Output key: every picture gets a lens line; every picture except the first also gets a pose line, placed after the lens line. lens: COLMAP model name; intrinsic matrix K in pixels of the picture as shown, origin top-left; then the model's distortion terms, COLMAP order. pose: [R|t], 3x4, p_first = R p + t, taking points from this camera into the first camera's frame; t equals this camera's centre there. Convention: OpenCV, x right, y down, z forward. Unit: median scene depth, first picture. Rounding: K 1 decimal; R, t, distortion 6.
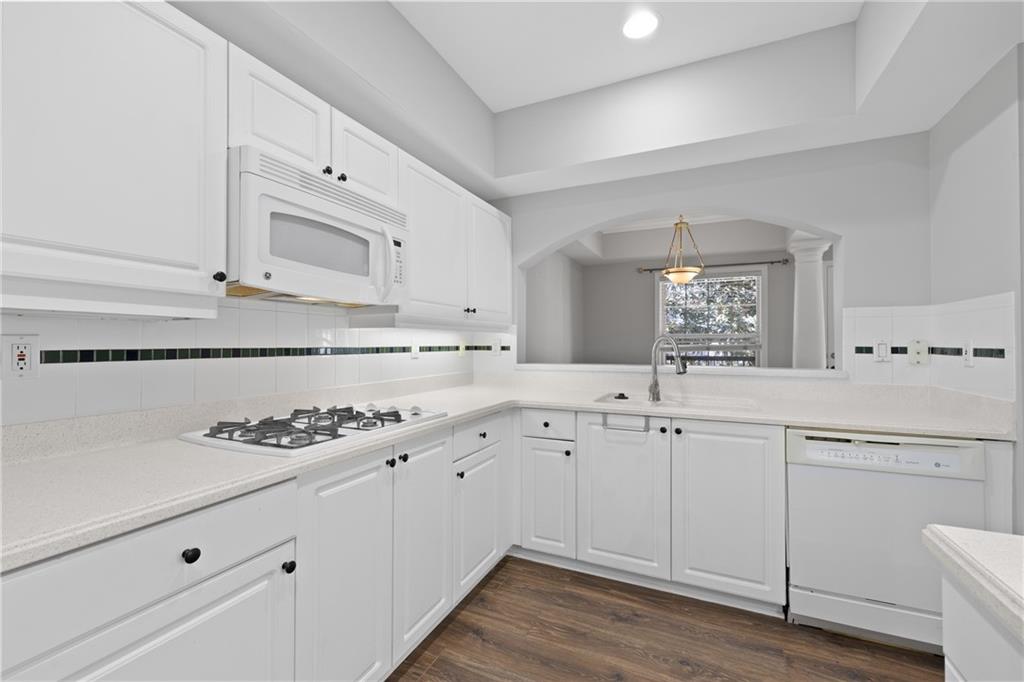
lens RADIAL K [[432.7, 0, 511.4], [0, 432.7, 337.4], [0, 0, 1]] dist [0.001709, -0.000022]
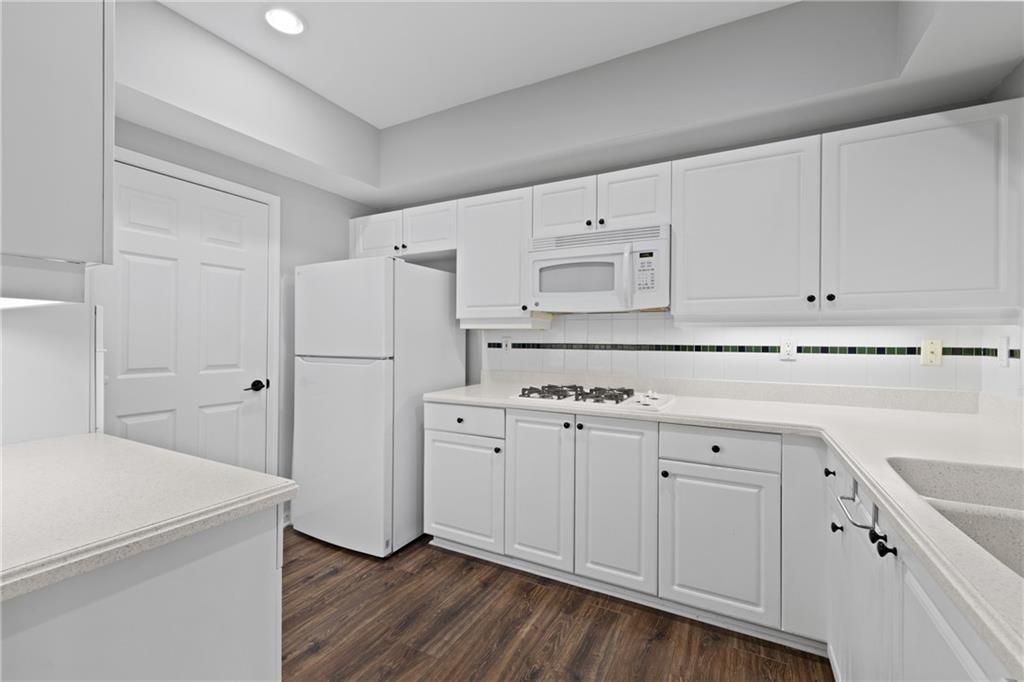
lens RADIAL K [[432.7, 0, 514.8], [0, 432.7, 336.2], [0, 0, 1]] dist [0.001709, -0.000022]
pose [[-0.062732, -0.007405, -0.998003, 0.894352], [0.008566, 0.999932, -0.007958, 0.005222], [0.997994, -0.009048, -0.062665, 0.710974]]
